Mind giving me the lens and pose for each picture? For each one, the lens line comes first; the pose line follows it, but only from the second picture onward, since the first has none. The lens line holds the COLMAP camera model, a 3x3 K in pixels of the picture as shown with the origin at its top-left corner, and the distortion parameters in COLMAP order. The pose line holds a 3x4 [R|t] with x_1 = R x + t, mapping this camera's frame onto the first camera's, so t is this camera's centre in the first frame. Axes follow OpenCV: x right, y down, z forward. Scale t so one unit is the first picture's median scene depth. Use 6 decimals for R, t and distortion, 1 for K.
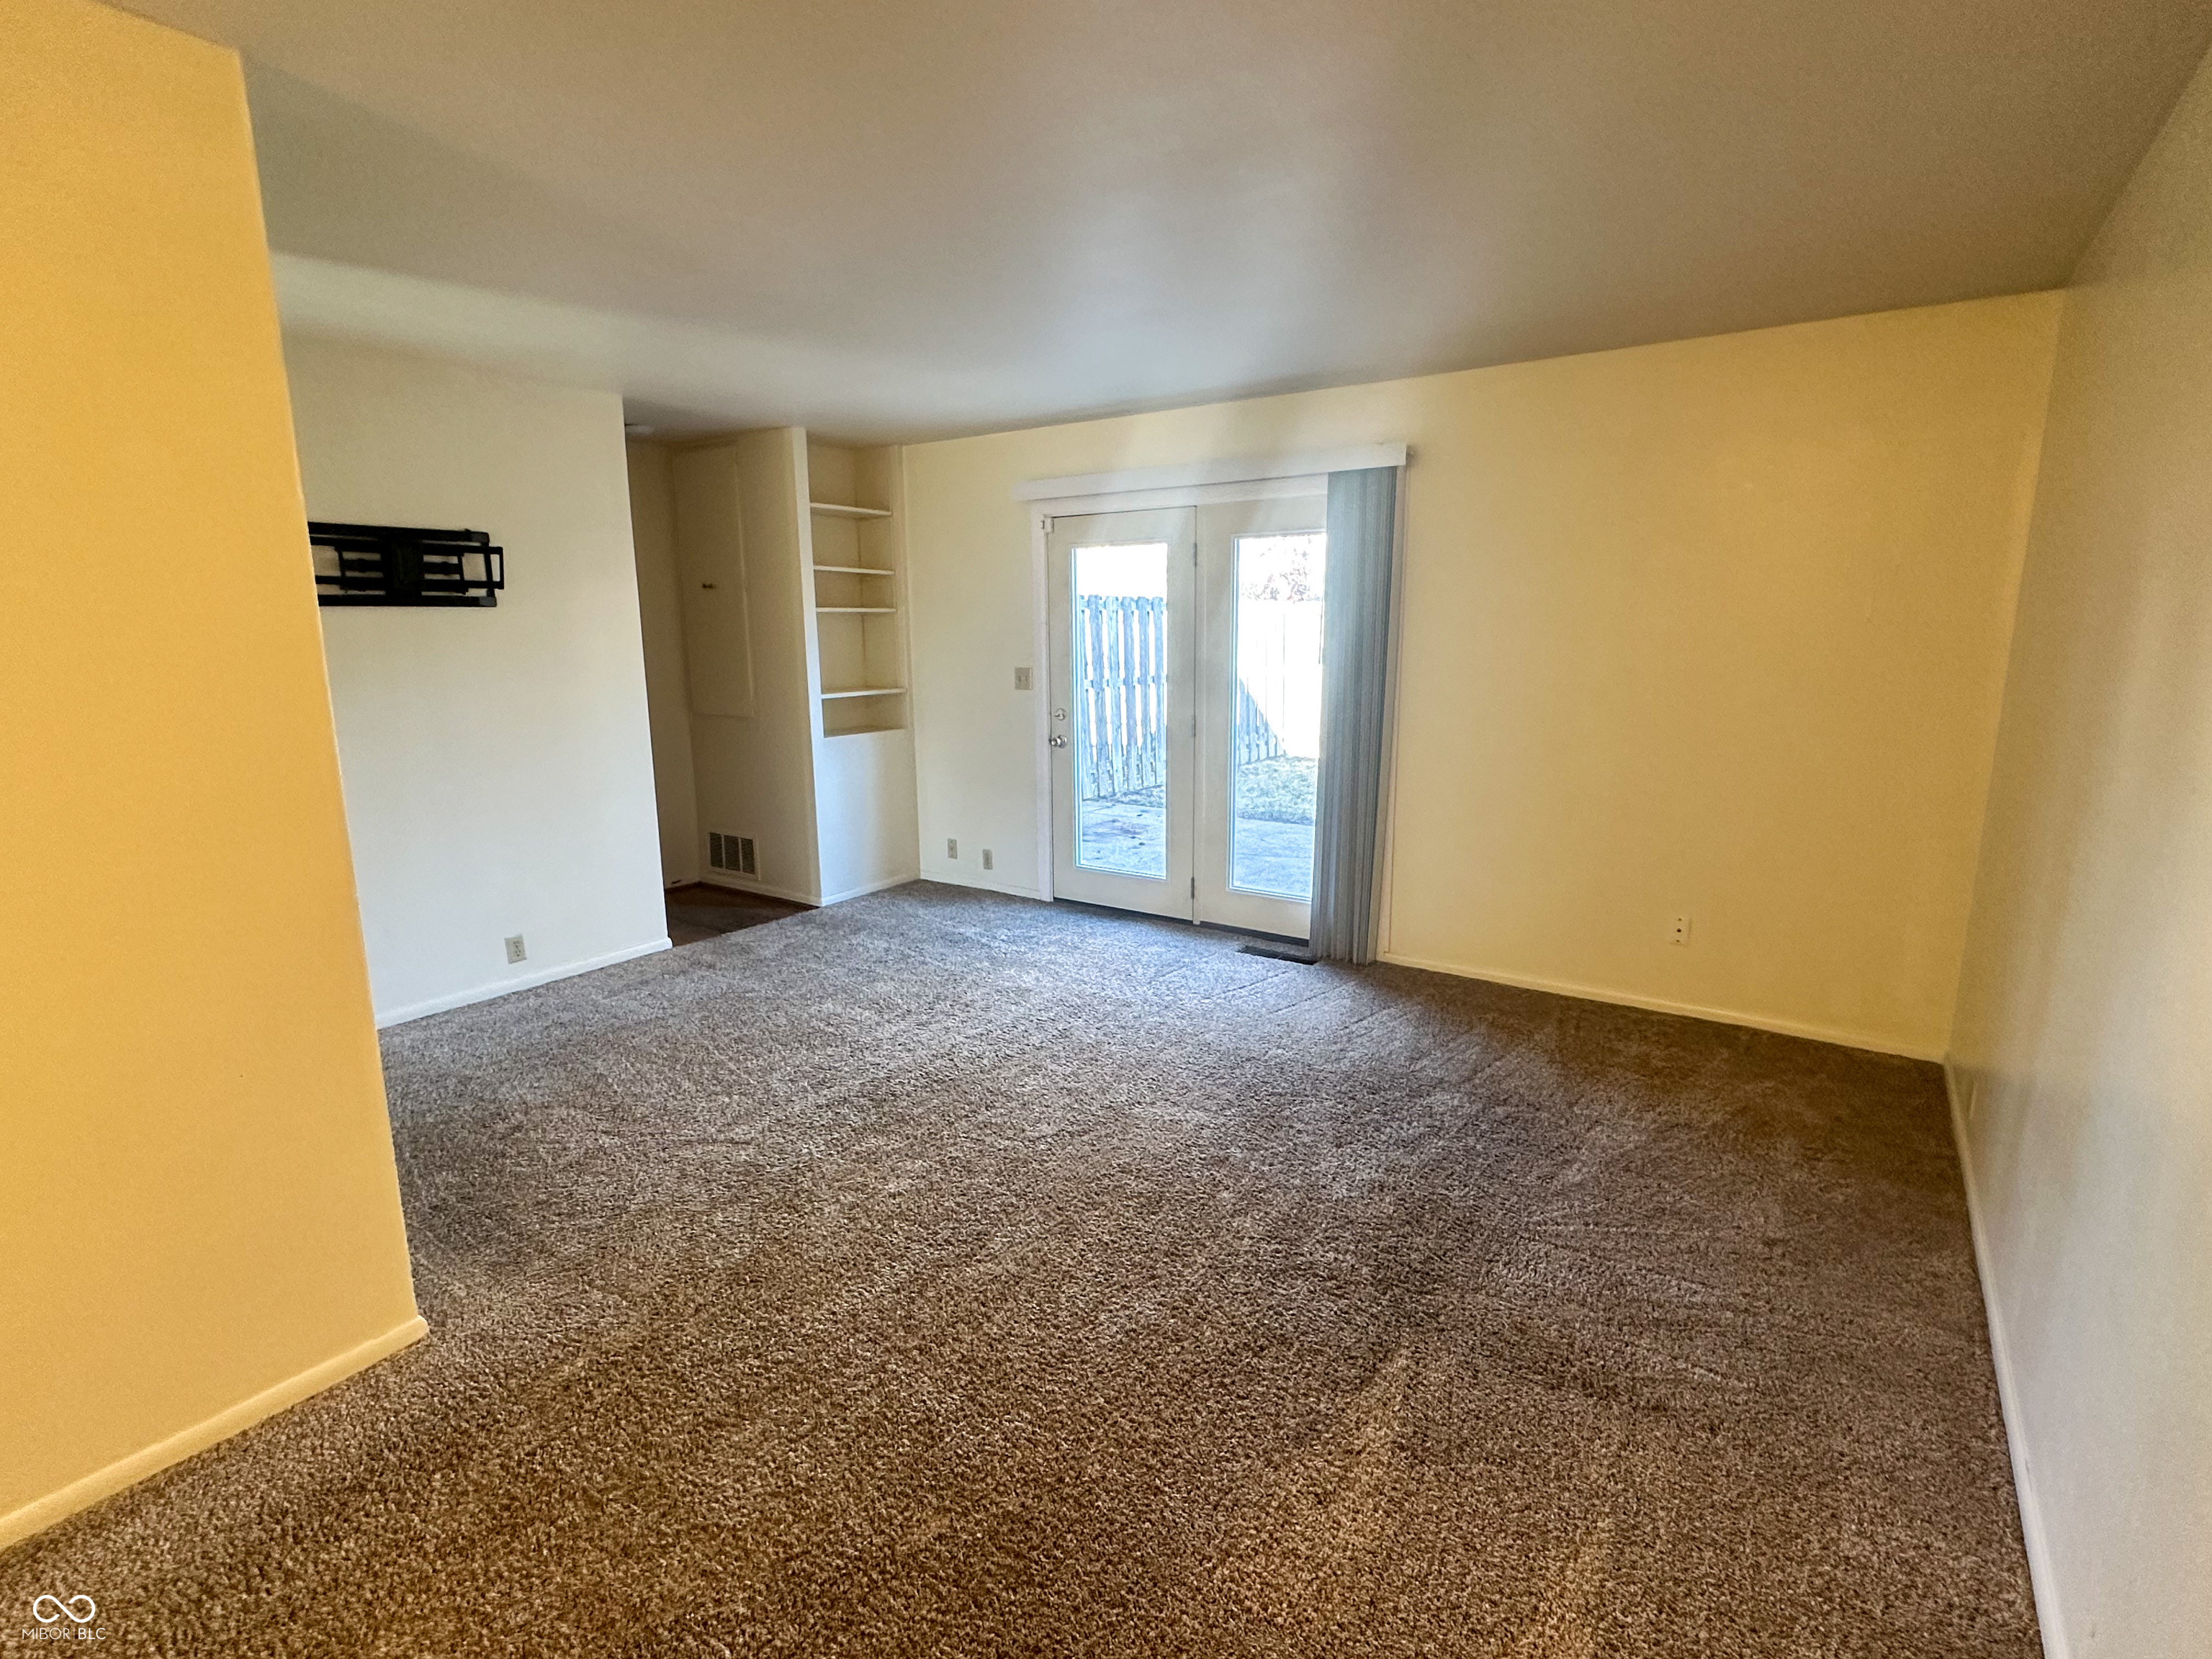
lens RADIAL K [[1077.3, 0, 1106.9], [0, 1077.3, 822.4], [0, 0, 1]] dist [-0.001612, -0.000151]
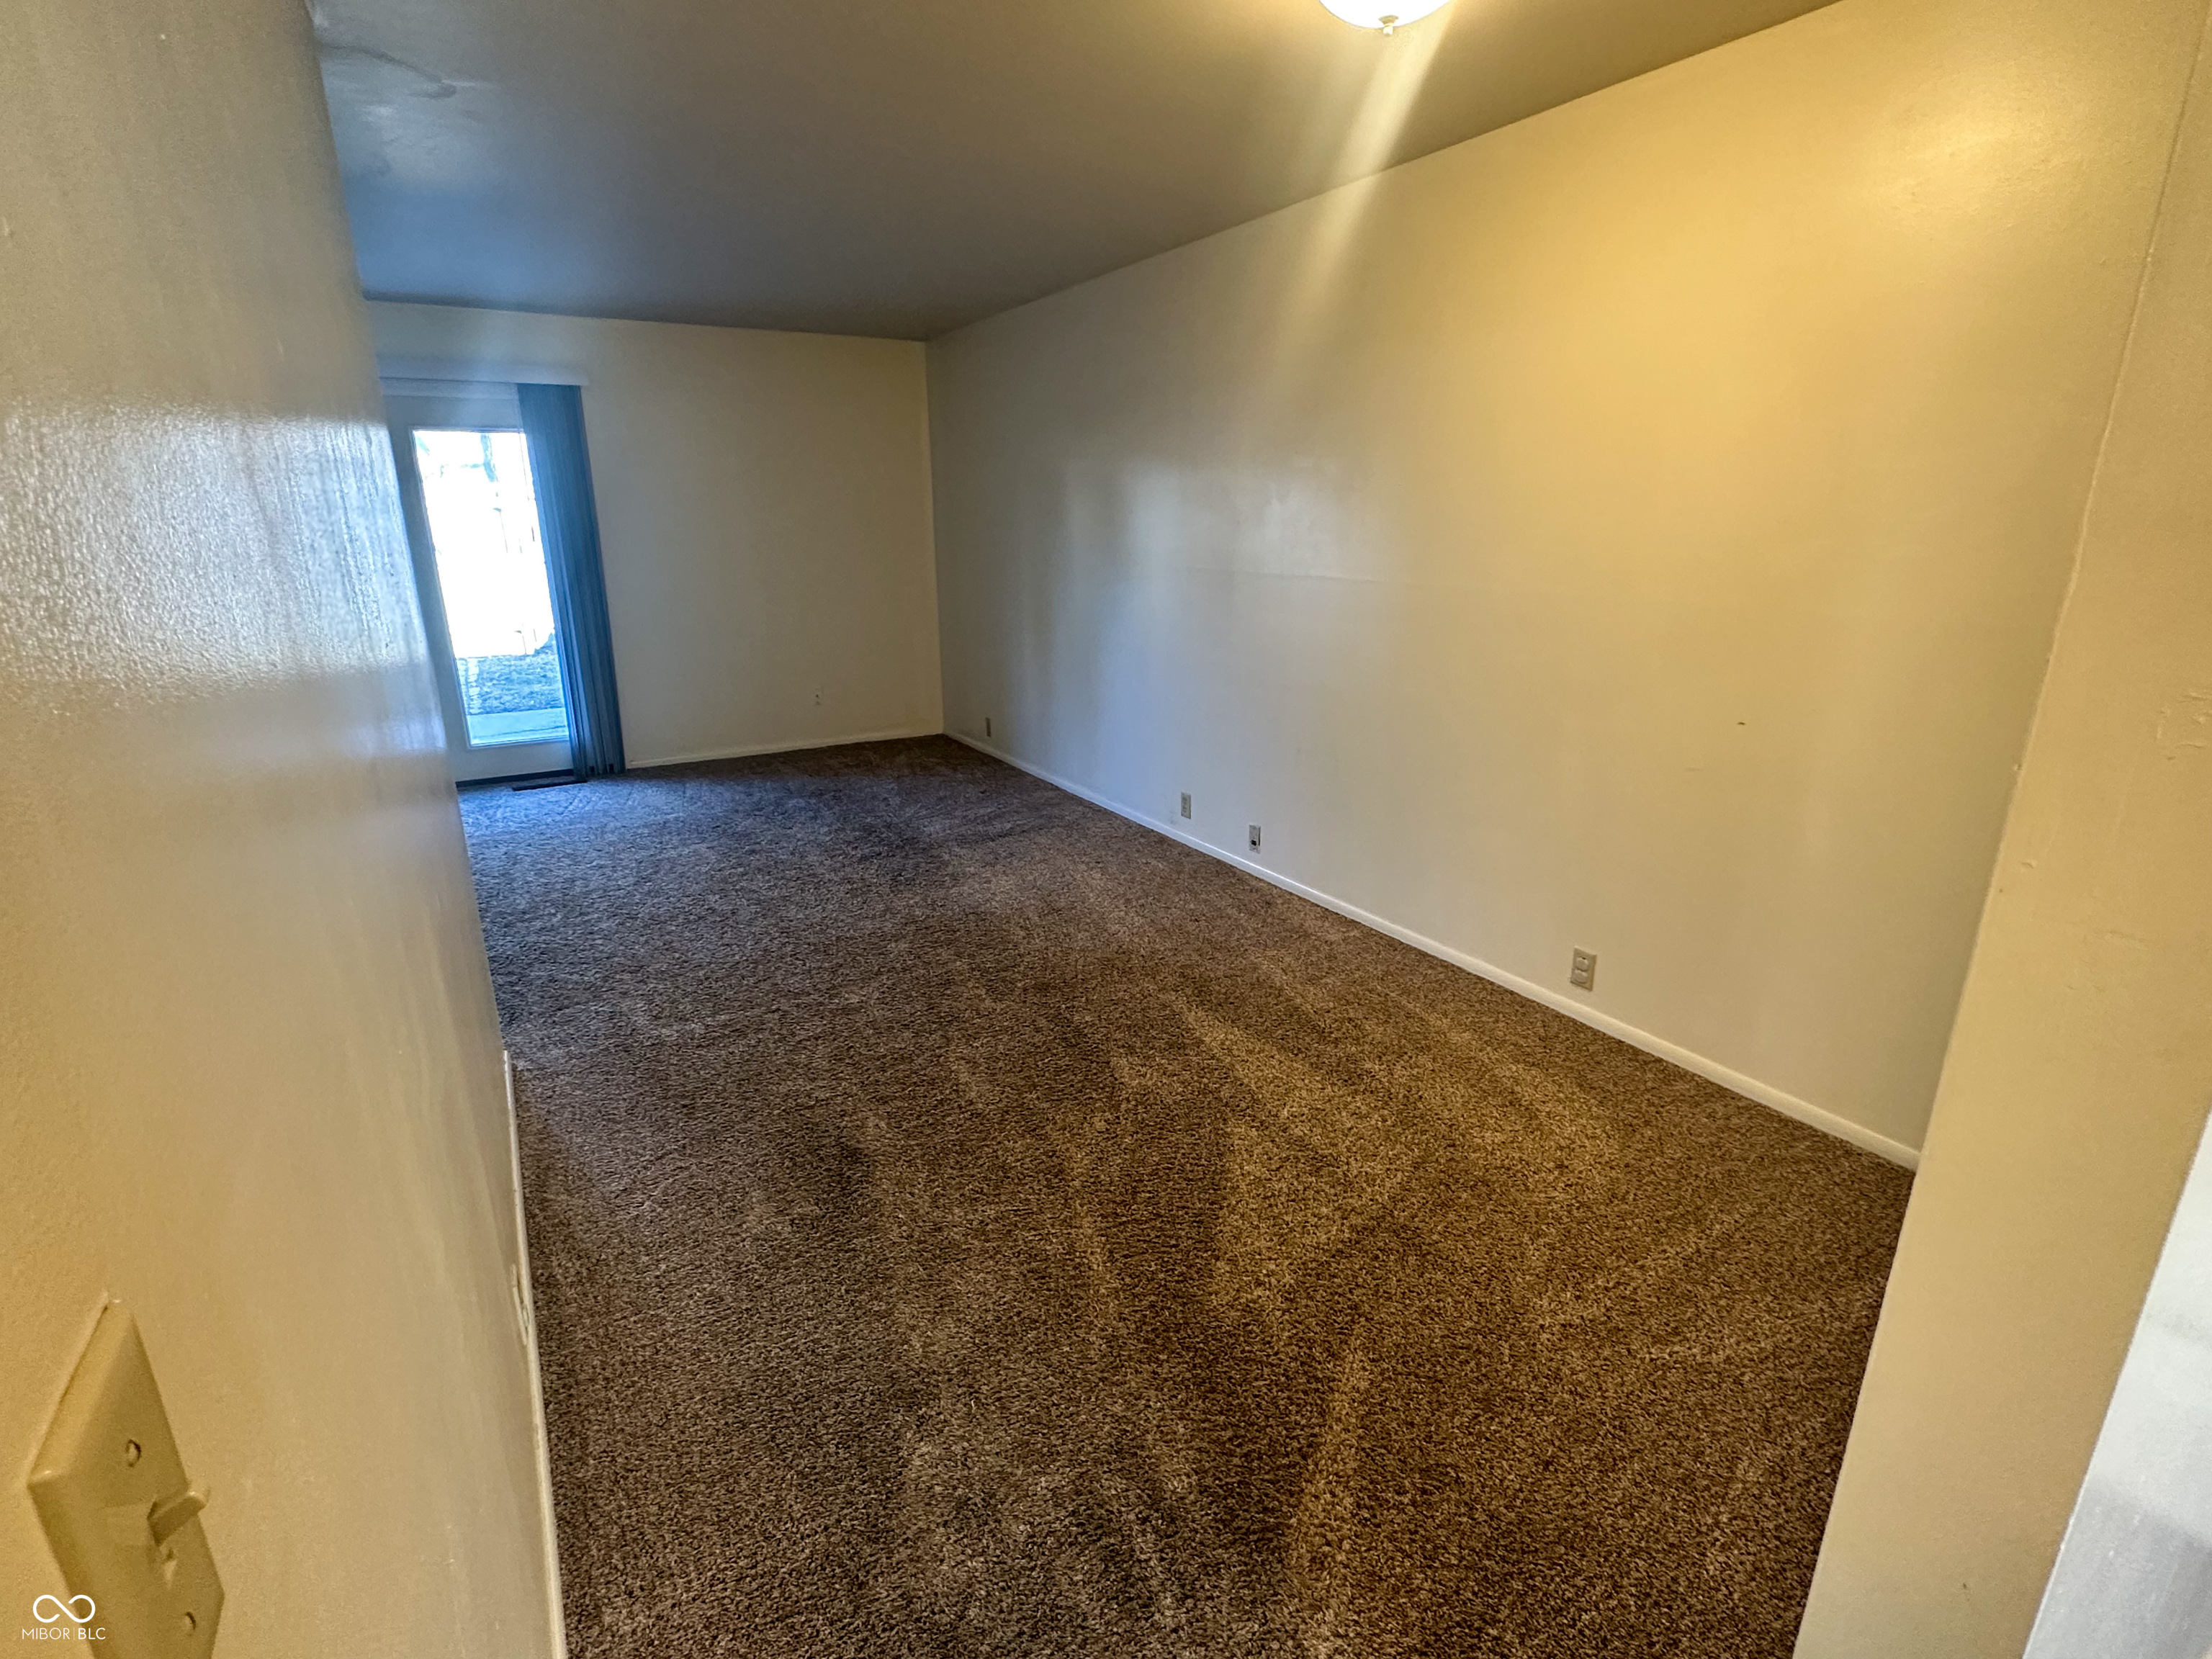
lens RADIAL K [[1077.3, 0, 1101.0], [0, 1077.3, 833.4], [0, 0, 1]] dist [-0.001612, -0.000151]
pose [[0.424735, -0.262424, 0.866449, -0.954381], [0.168555, 0.963254, 0.209117, 0.035937], [-0.889488, 0.057225, 0.453361, -0.174221]]
